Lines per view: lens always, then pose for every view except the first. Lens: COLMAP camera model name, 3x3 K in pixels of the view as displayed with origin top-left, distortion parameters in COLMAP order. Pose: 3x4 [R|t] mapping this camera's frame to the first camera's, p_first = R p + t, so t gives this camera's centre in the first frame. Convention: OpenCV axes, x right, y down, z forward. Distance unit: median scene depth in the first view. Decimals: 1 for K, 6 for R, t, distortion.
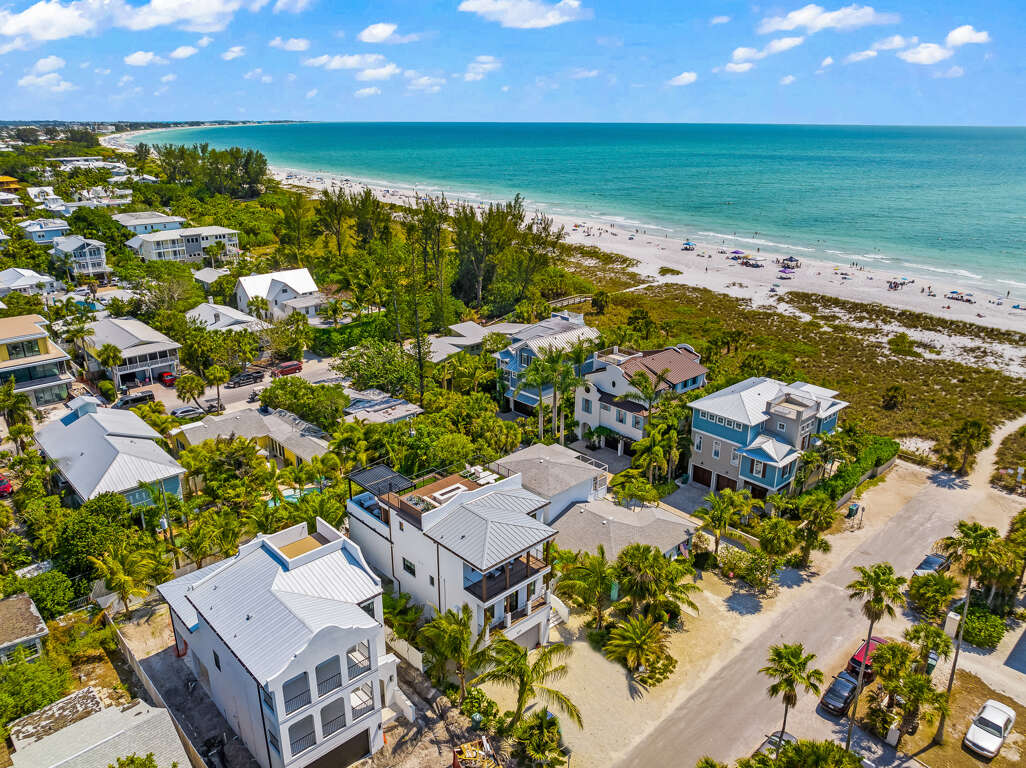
lens RADIAL K [[725.1, 0, 513.0], [0, 725.1, 384.0], [0, 0, 1]] dist [-0.001694, -0.001903]
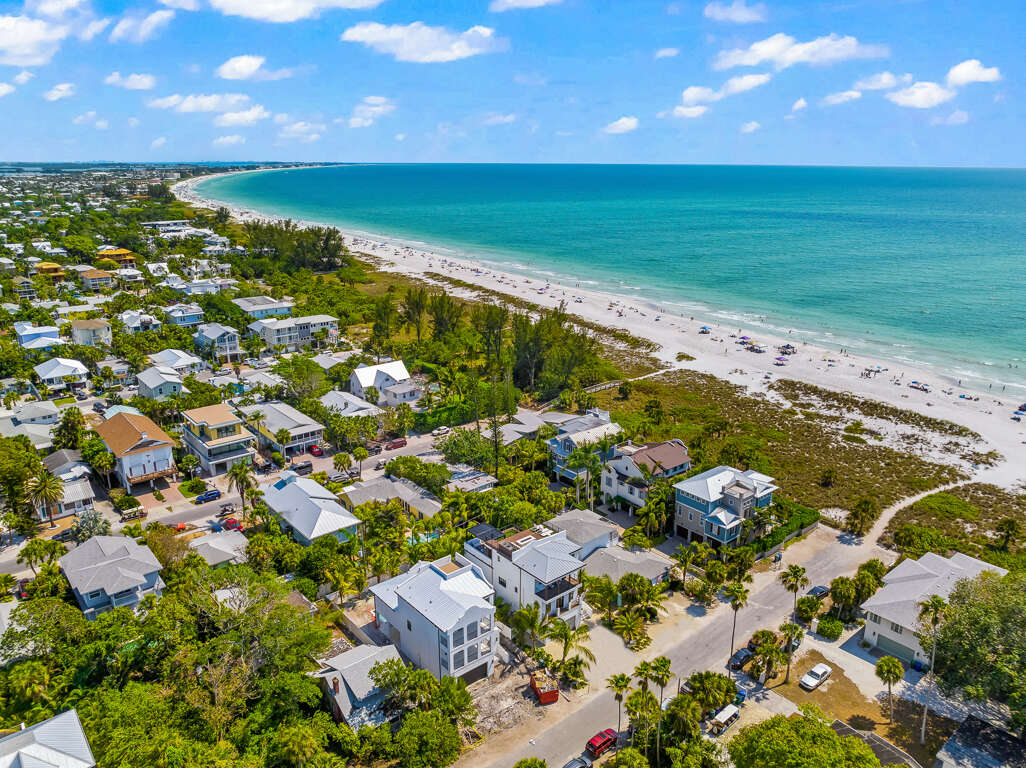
lens RADIAL K [[725.1, 0, 513.0], [0, 725.1, 384.0], [0, 0, 1]] dist [-0.001694, -0.001903]
pose [[0.998456, 0.016093, -0.053162, -0.019550], [-0.018770, 0.998560, -0.050255, -0.093128], [0.052277, 0.051176, 0.997321, -0.515154]]
